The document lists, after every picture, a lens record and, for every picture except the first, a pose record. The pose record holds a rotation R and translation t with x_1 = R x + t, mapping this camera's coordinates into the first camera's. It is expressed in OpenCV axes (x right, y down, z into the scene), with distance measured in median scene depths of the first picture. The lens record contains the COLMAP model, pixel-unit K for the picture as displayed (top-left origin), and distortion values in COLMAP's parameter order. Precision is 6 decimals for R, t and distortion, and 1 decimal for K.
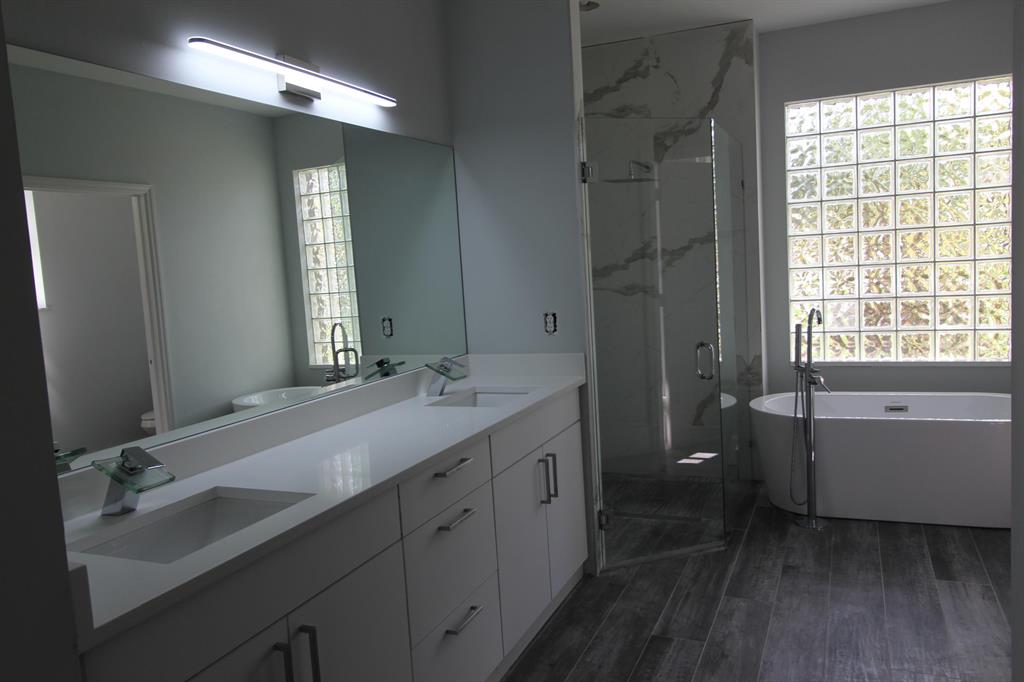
lens RADIAL K [[801.1, 0, 512.3], [0, 801.1, 340.3], [0, 0, 1]] dist [0.014147, -0.003229]
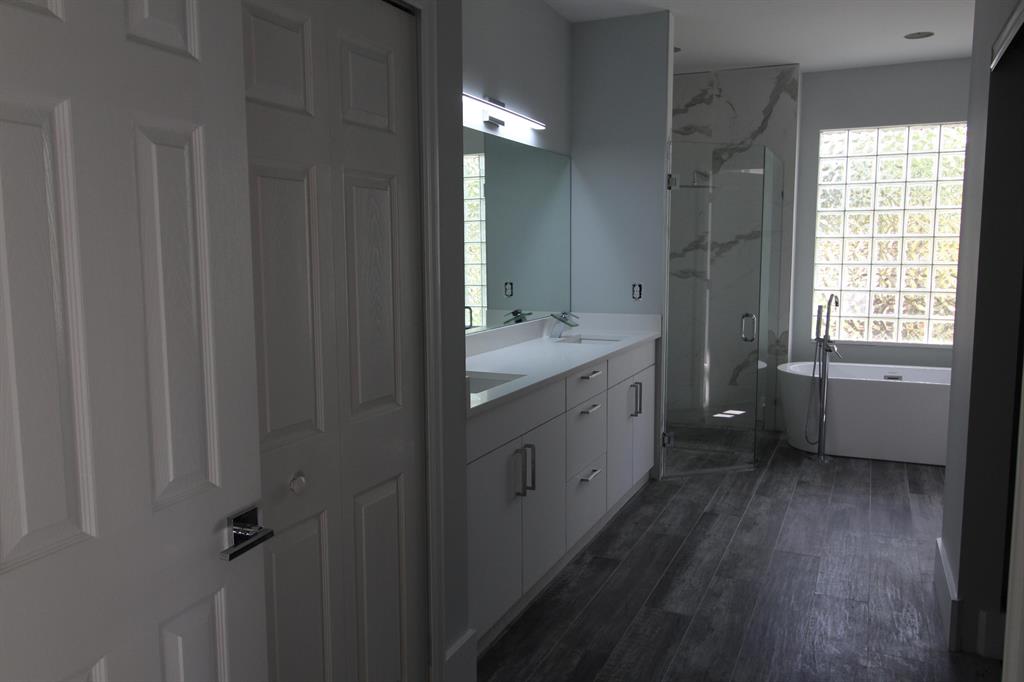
lens RADIAL K [[801.1, 0, 511.6], [0, 801.1, 341.7], [0, 0, 1]] dist [0.014147, -0.003229]
pose [[0.998164, 0.057892, -0.017812, -0.116562], [-0.057568, 0.998176, 0.018190, 0.043796], [0.018833, -0.017131, 0.999676, -0.311281]]
